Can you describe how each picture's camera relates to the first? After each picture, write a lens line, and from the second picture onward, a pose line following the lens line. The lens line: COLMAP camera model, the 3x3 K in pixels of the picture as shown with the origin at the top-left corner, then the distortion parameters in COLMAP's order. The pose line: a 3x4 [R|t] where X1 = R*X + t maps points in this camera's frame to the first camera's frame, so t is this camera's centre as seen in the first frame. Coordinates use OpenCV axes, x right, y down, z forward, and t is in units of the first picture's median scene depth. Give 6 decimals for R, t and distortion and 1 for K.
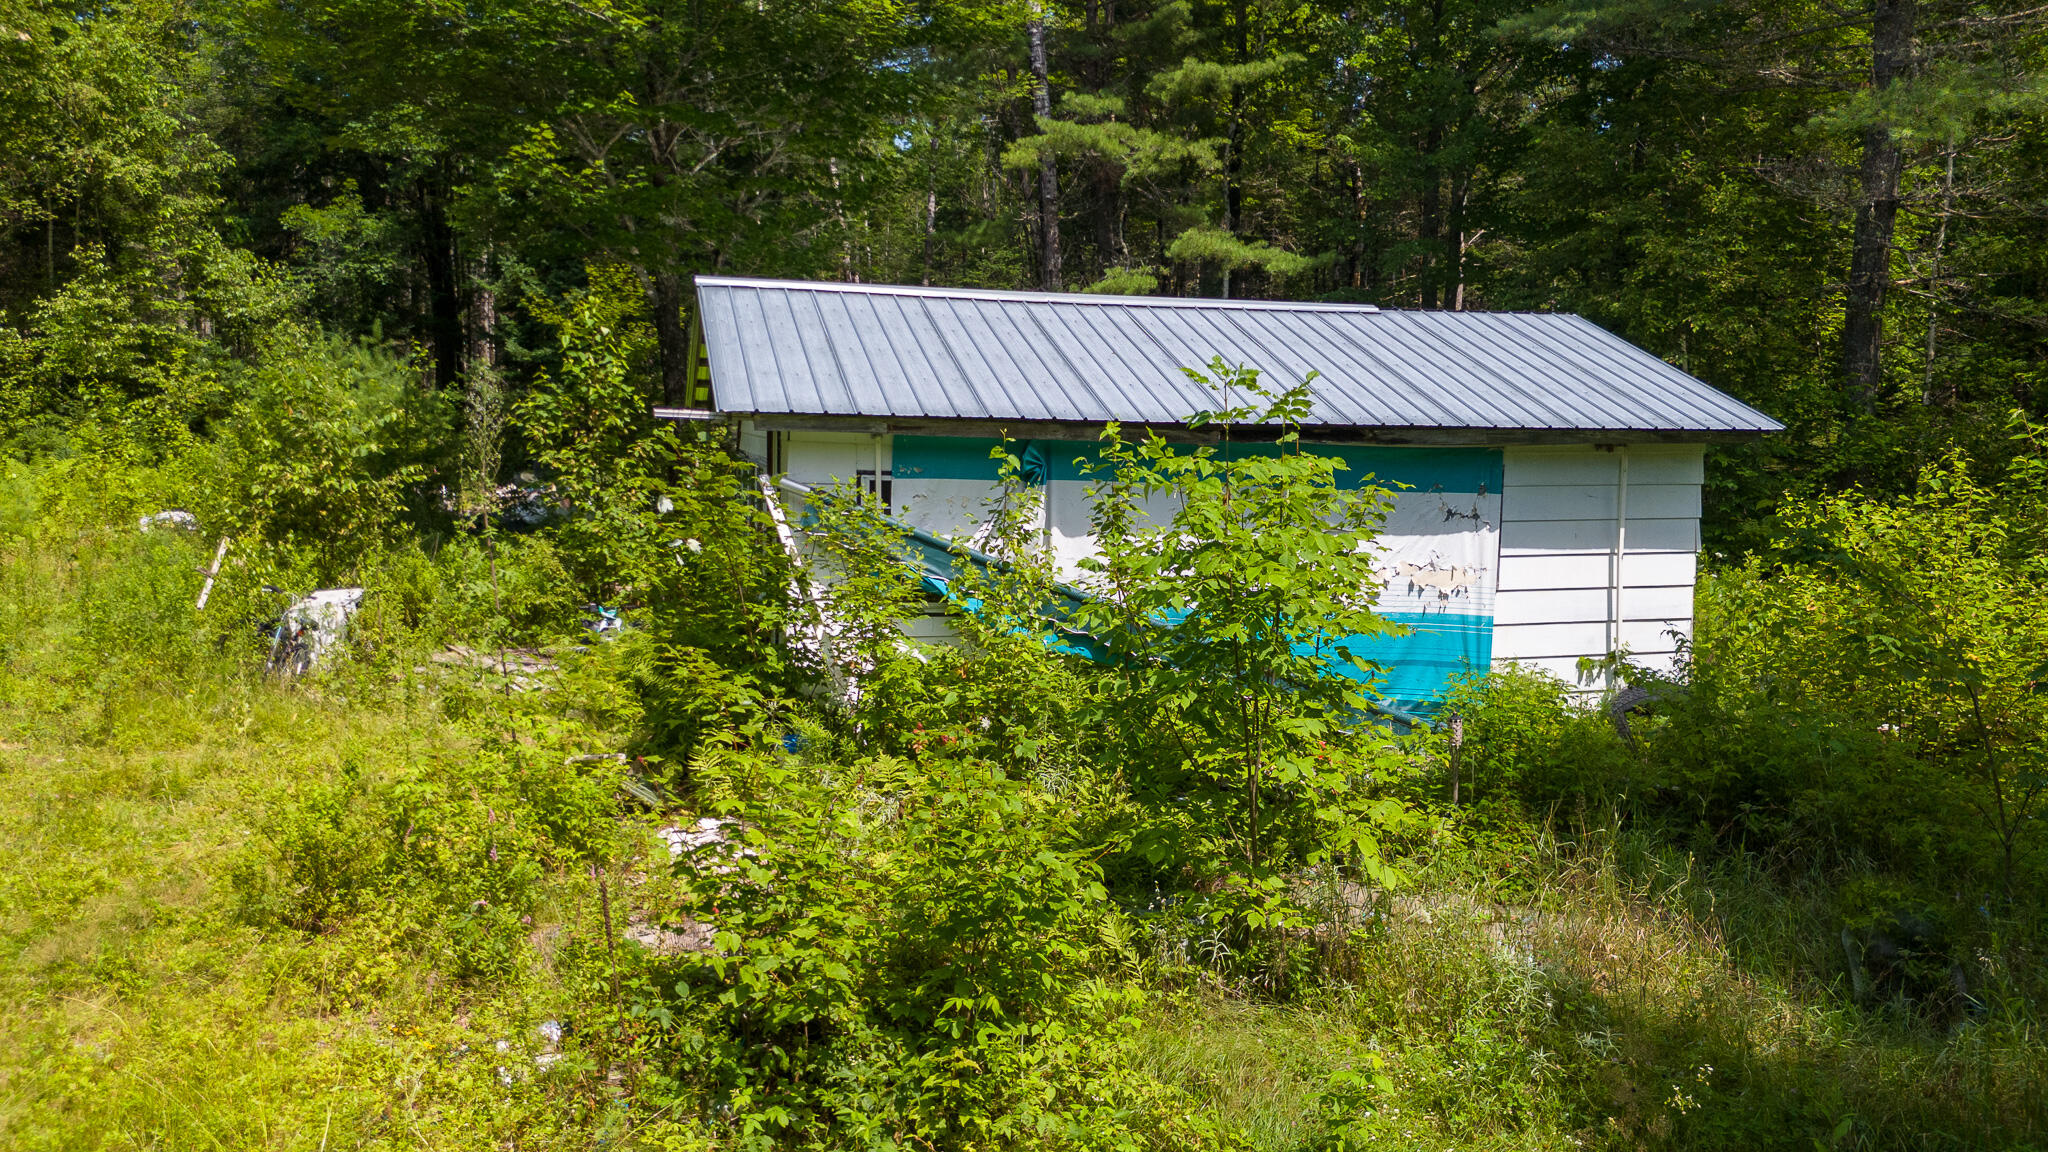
lens RADIAL K [[1509.7, 0, 1026.0], [0, 1509.7, 579.8], [0, 0, 1]] dist [0.067058, -0.069721]
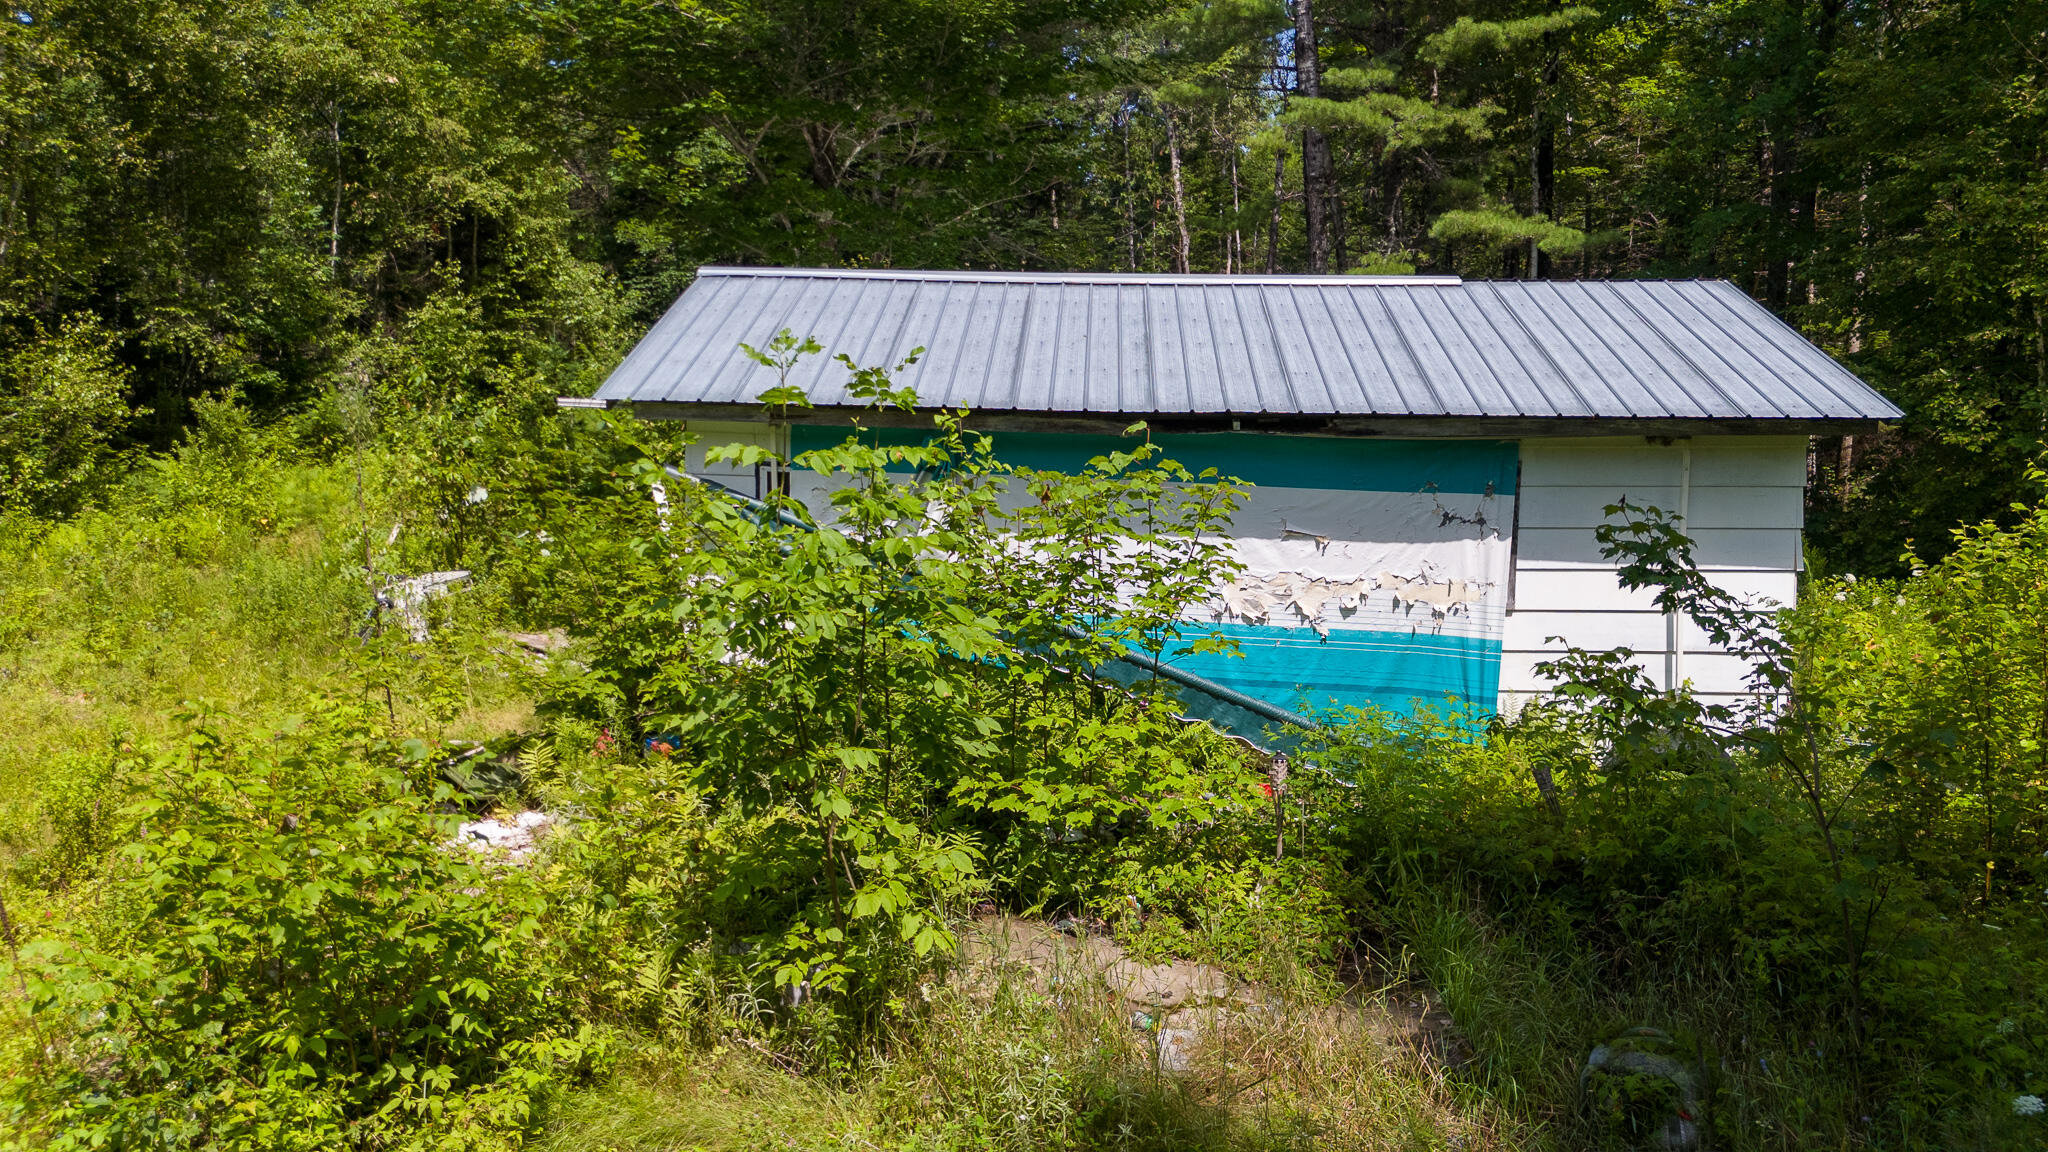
lens RADIAL K [[1490.1, 0, 1024.2], [0, 1490.1, 566.8], [0, 0, 1]] dist [0.064973, -0.002122]
pose [[0.957070, 0.027174, -0.288579, 0.266068], [-0.028625, 0.999590, -0.000808, -0.007832], [0.288438, 0.009034, 0.957456, 0.116056]]
